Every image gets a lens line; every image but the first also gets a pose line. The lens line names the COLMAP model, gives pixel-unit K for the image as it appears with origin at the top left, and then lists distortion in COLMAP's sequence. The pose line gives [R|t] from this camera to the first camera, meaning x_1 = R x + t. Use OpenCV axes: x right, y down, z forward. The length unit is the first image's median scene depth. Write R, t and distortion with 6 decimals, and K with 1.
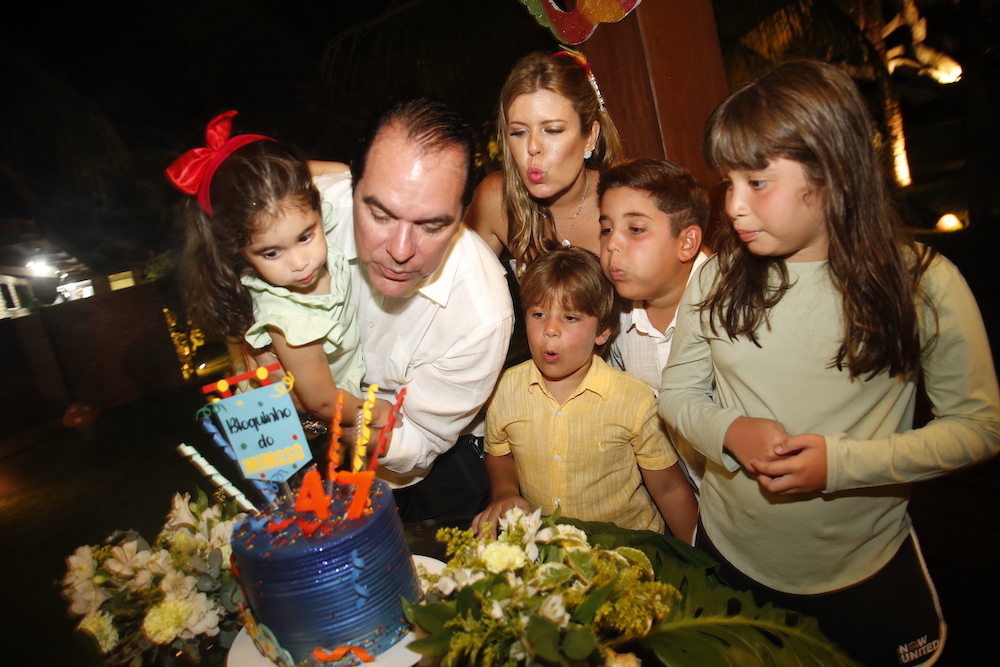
lens RADIAL K [[674.1, 0, 497.4], [0, 674.1, 353.3], [0, 0, 1]] dist [-0.090869, 0.012047]
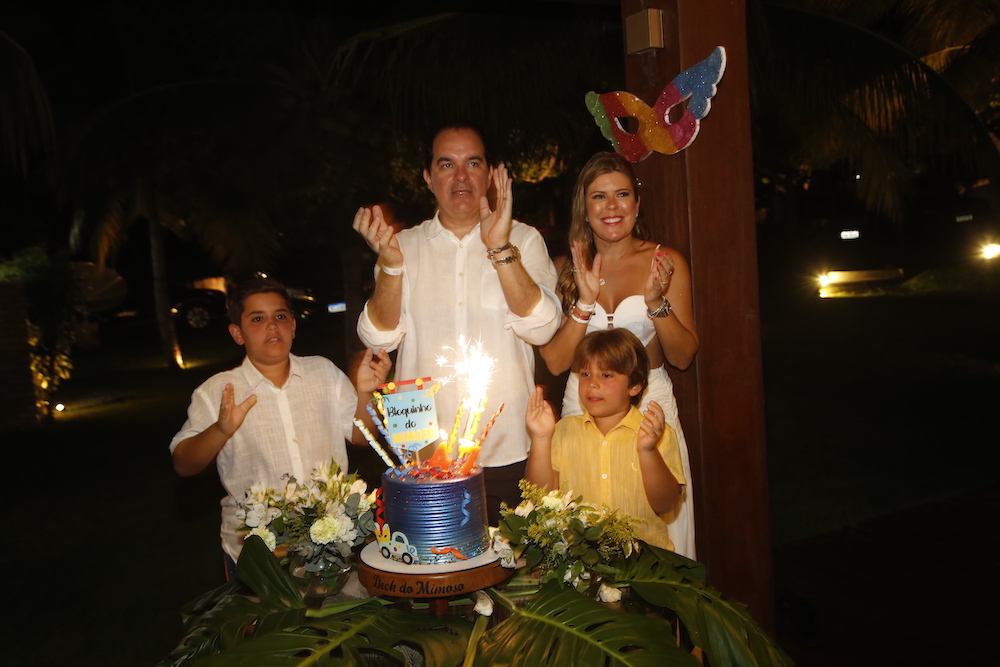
lens RADIAL K [[986.0, 0, 509.5], [0, 986.0, 356.4], [0, 0, 1]] dist [0.112115, 0.000000]
pose [[0.987203, 0.154417, 0.039833, -0.162669], [-0.148925, 0.982020, -0.116004, 0.150145], [-0.057030, 0.108588, 0.992450, -1.003637]]
